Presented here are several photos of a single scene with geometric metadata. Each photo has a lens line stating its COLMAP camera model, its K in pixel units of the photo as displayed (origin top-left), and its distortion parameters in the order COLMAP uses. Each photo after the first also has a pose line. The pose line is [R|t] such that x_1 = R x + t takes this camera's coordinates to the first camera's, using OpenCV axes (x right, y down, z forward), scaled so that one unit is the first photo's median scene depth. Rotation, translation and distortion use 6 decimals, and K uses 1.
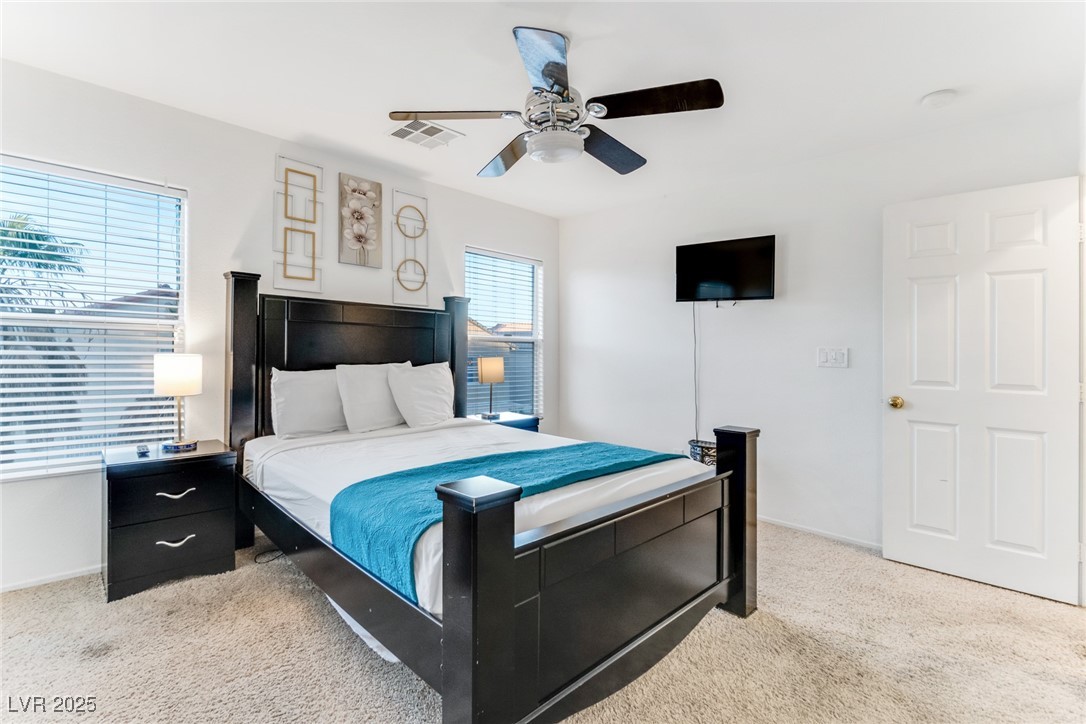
lens RADIAL K [[506.7, 0, 541.9], [0, 506.7, 350.9], [0, 0, 1]] dist [0.000911, 0.000277]
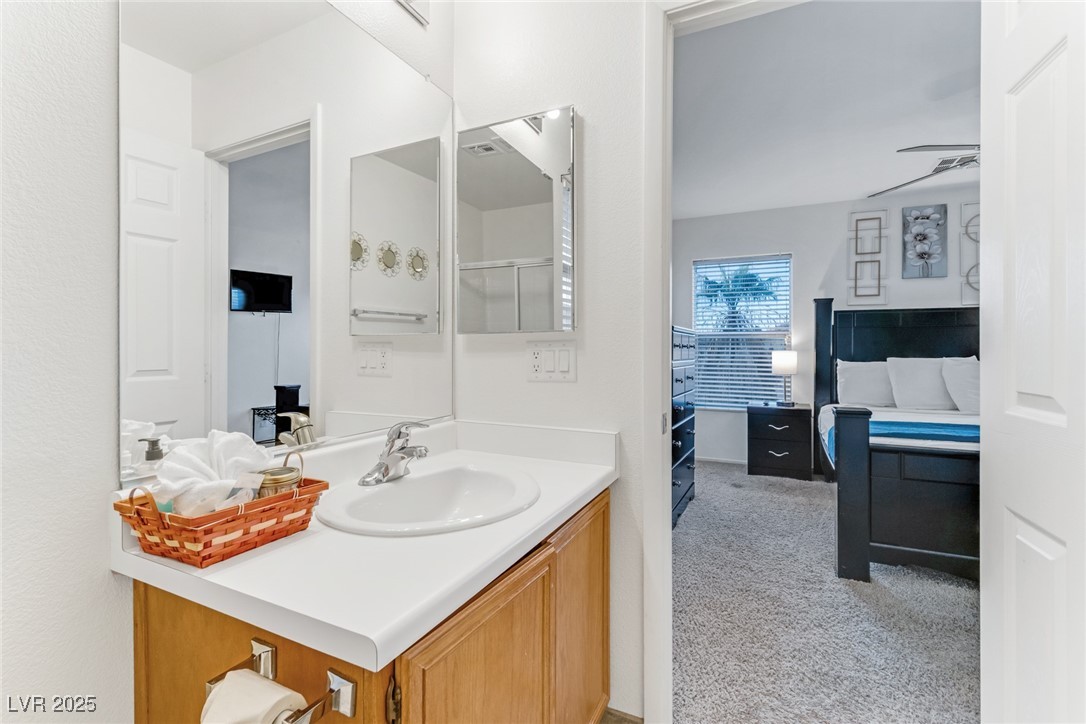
lens RADIAL K [[480.3, 0, 532.7], [0, 480.3, 359.5], [0, 0, 1]] dist [-0.001754, -0.000079]
pose [[0.323485, -0.000731, -0.946233, 0.464649], [0.008654, 0.999960, 0.002186, 0.019706], [0.946194, -0.008896, 0.323479, -0.289907]]
